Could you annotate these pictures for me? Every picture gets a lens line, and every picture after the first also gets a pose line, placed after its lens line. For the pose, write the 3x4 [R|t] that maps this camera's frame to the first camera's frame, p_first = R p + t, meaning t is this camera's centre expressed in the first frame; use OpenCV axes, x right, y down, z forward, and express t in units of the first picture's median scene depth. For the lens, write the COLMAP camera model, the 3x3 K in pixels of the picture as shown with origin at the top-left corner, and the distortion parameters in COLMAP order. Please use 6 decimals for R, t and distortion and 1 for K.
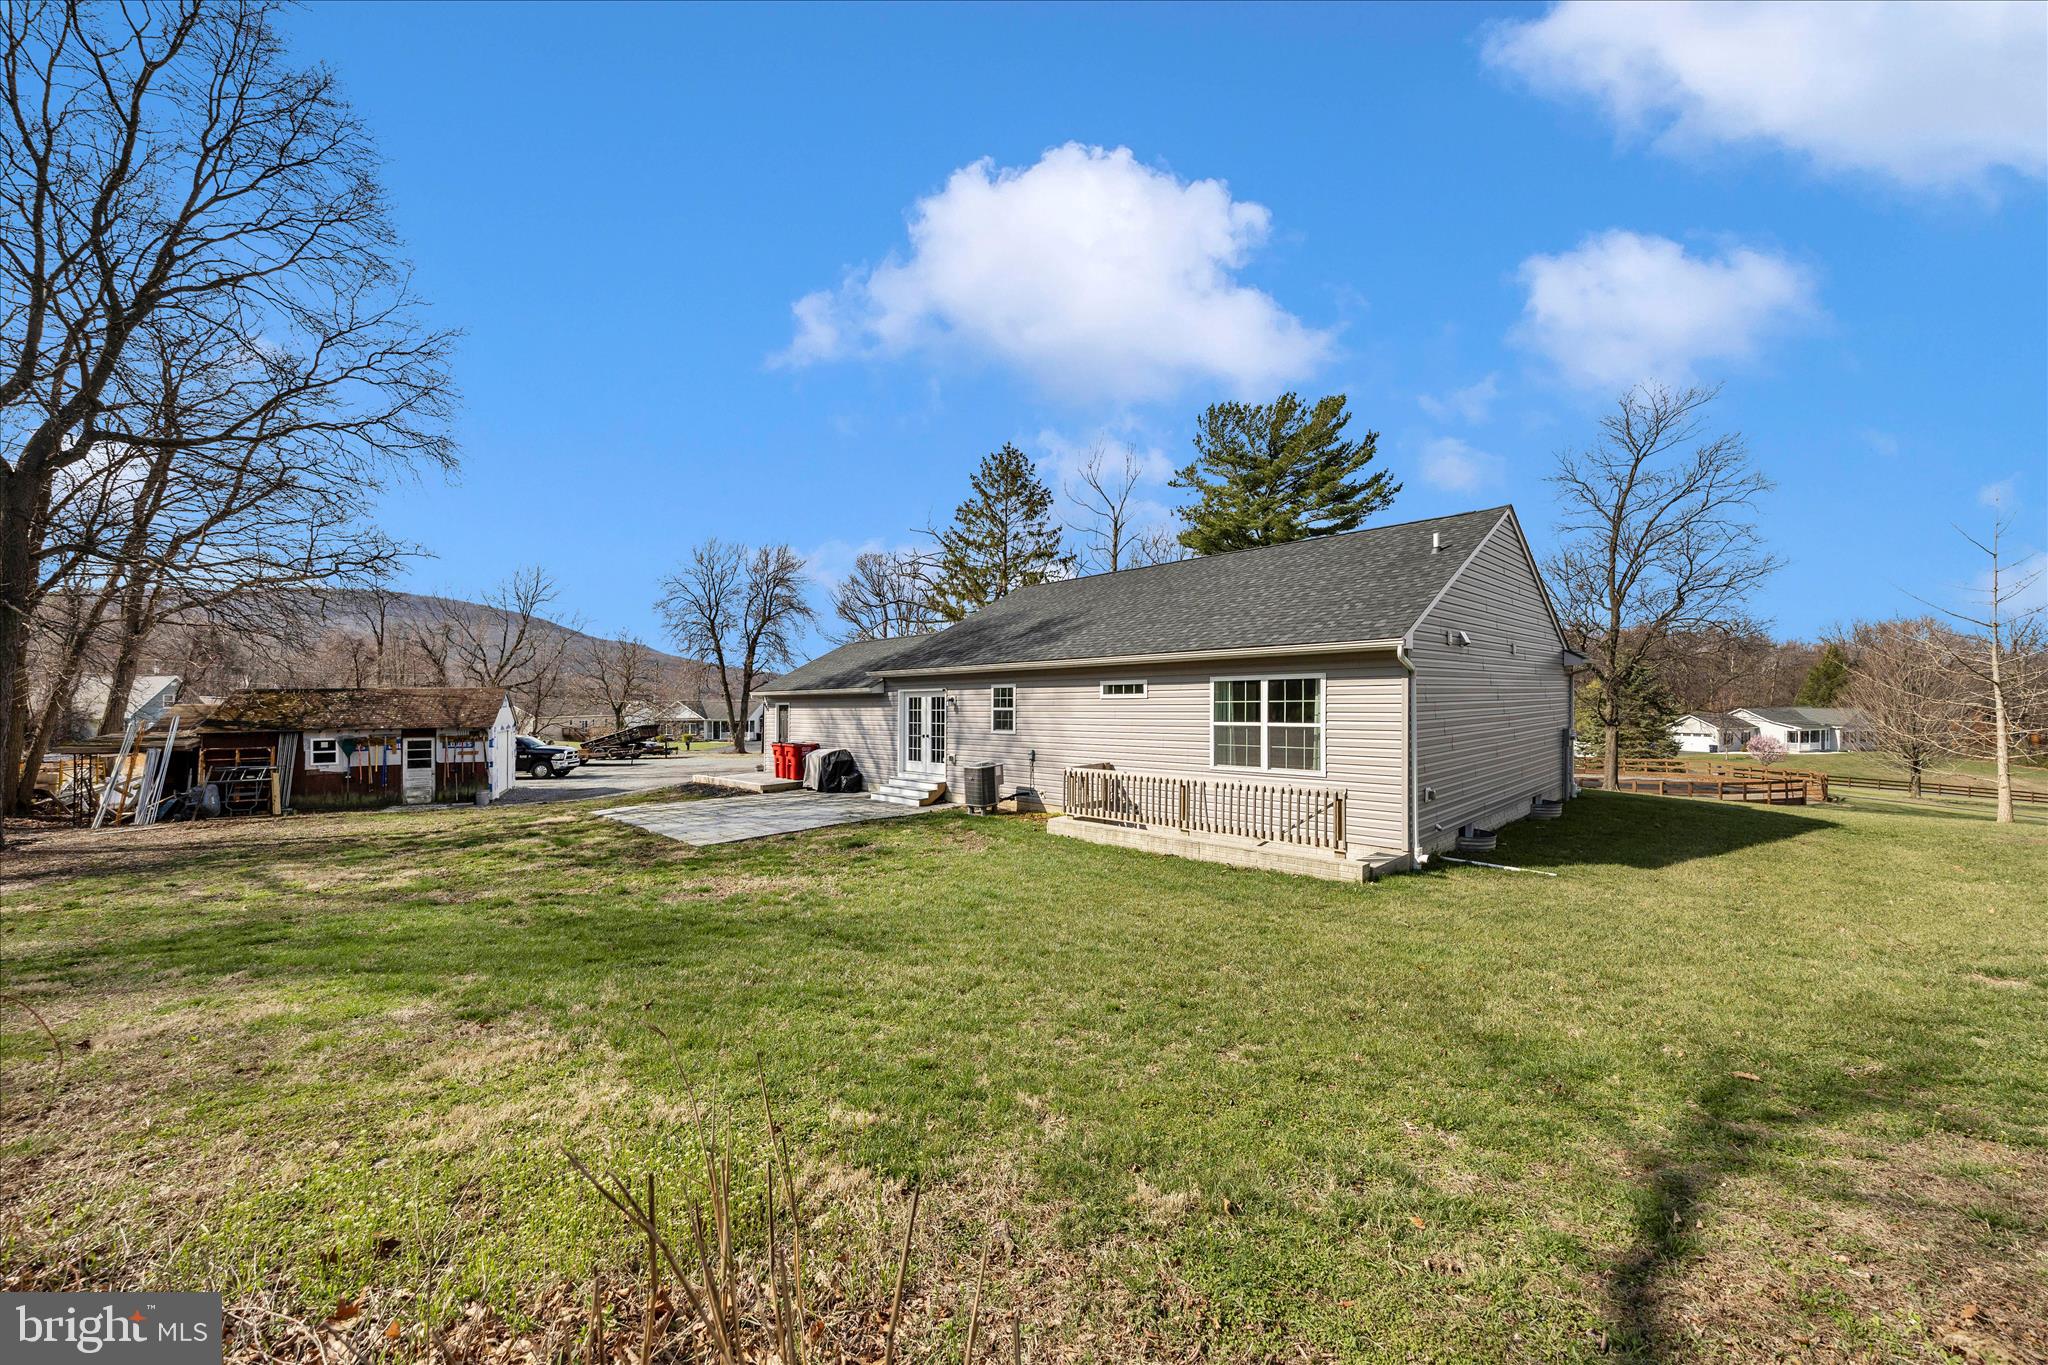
lens RADIAL K [[746.1, 0, 1044.0], [0, 746.1, 686.6], [0, 0, 1]] dist [0.000562, 0.000063]
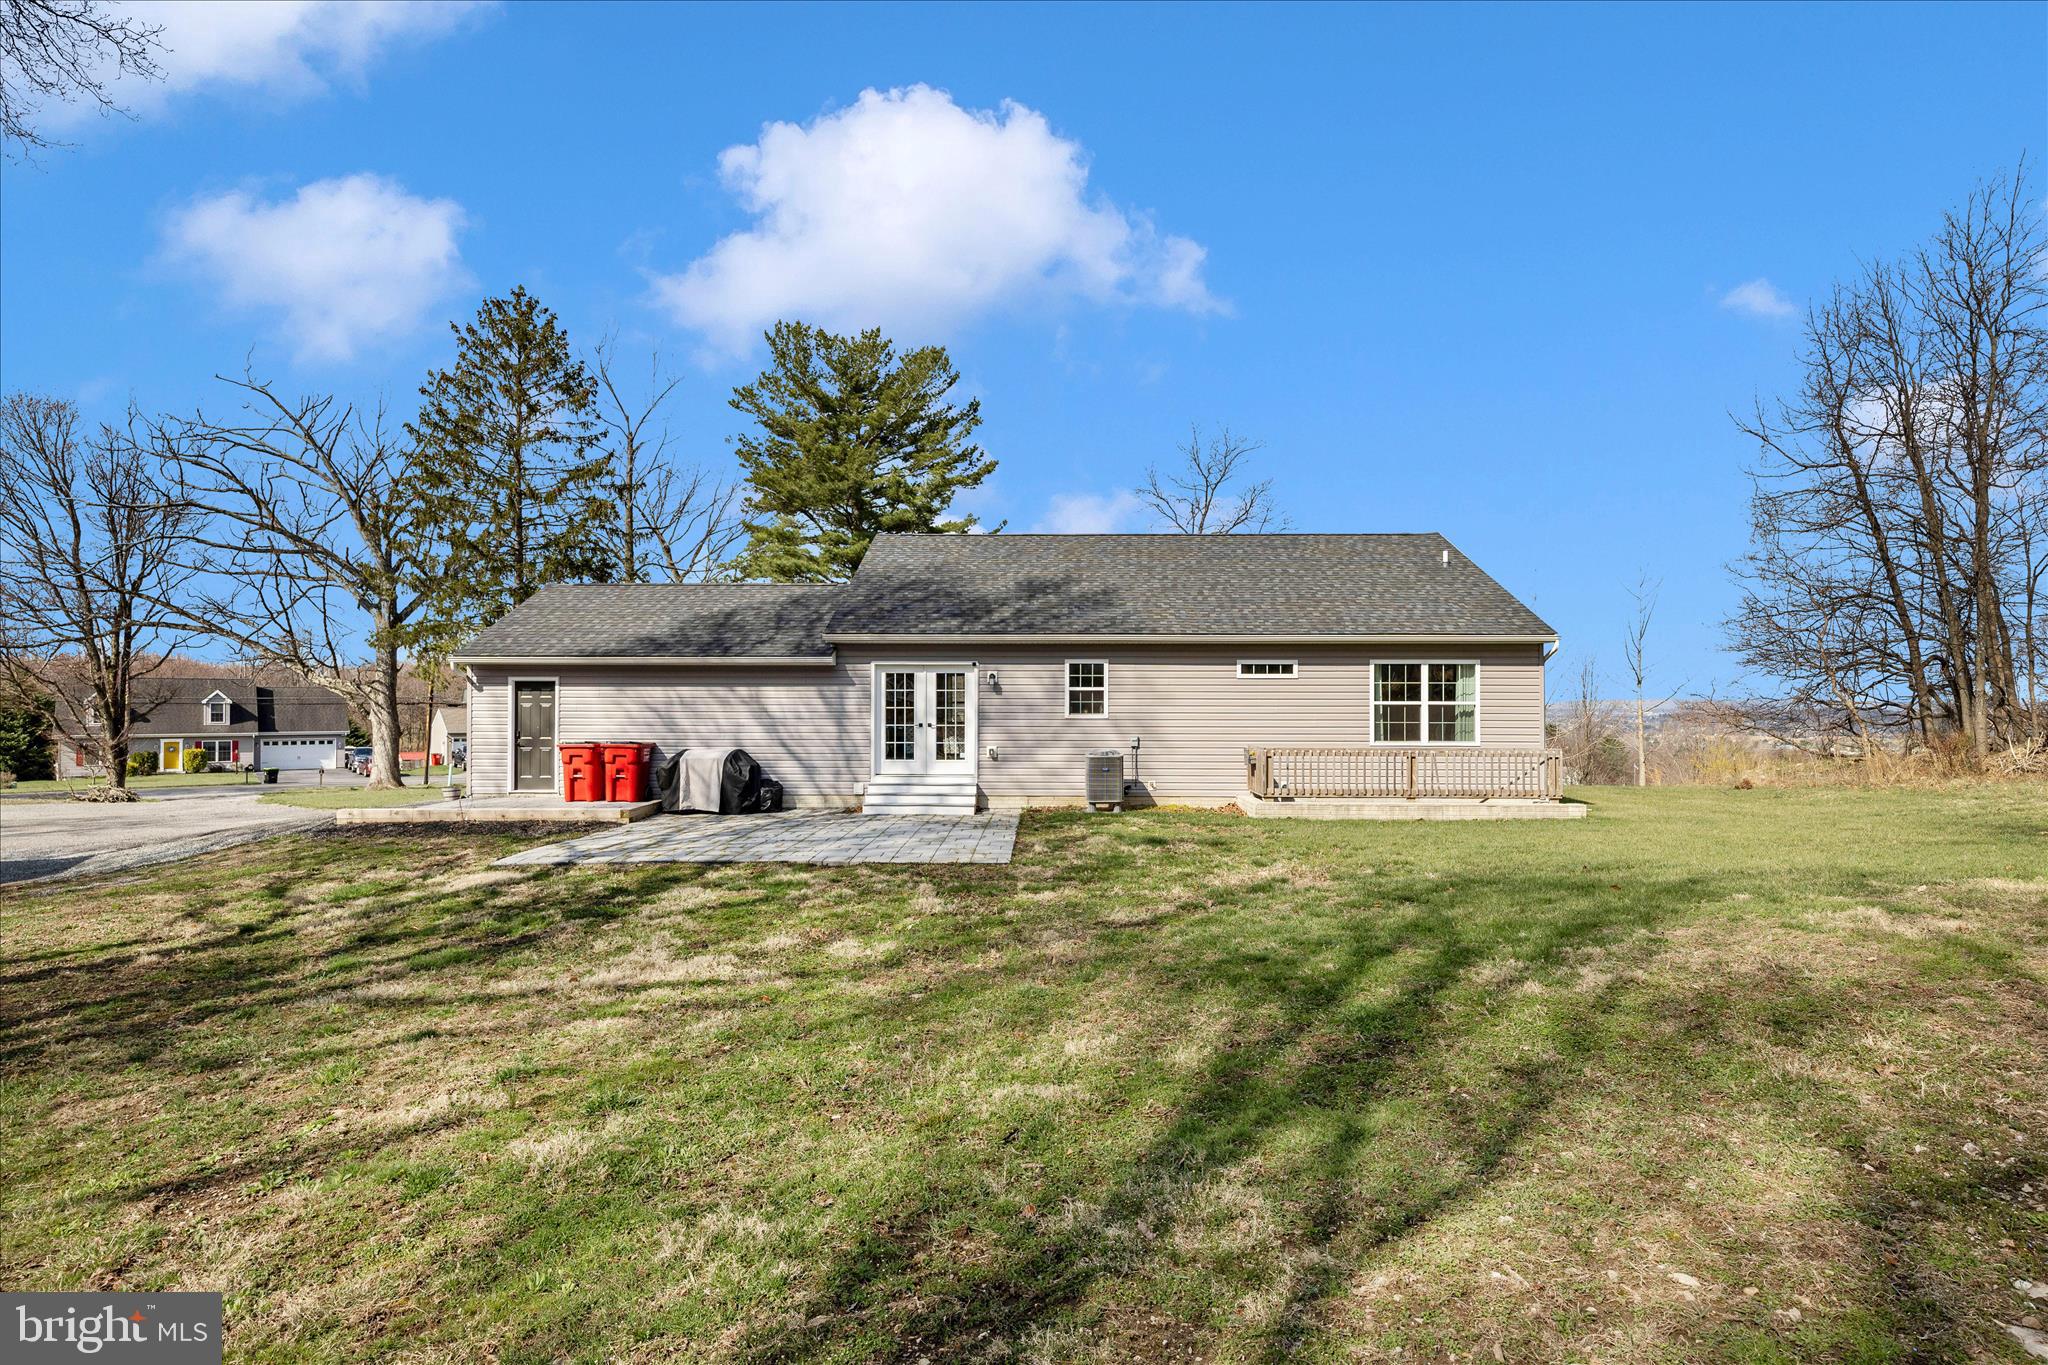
lens RADIAL K [[999.1, 0, 1024.0], [0, 999.1, 682.5], [0, 0, 1]] dist [-0.005165, -0.000694]
pose [[0.727357, 0.028557, 0.685665, -0.765768], [-0.022584, 0.999589, -0.017674, 0.038635], [-0.685888, -0.002629, 0.727702, 0.200059]]
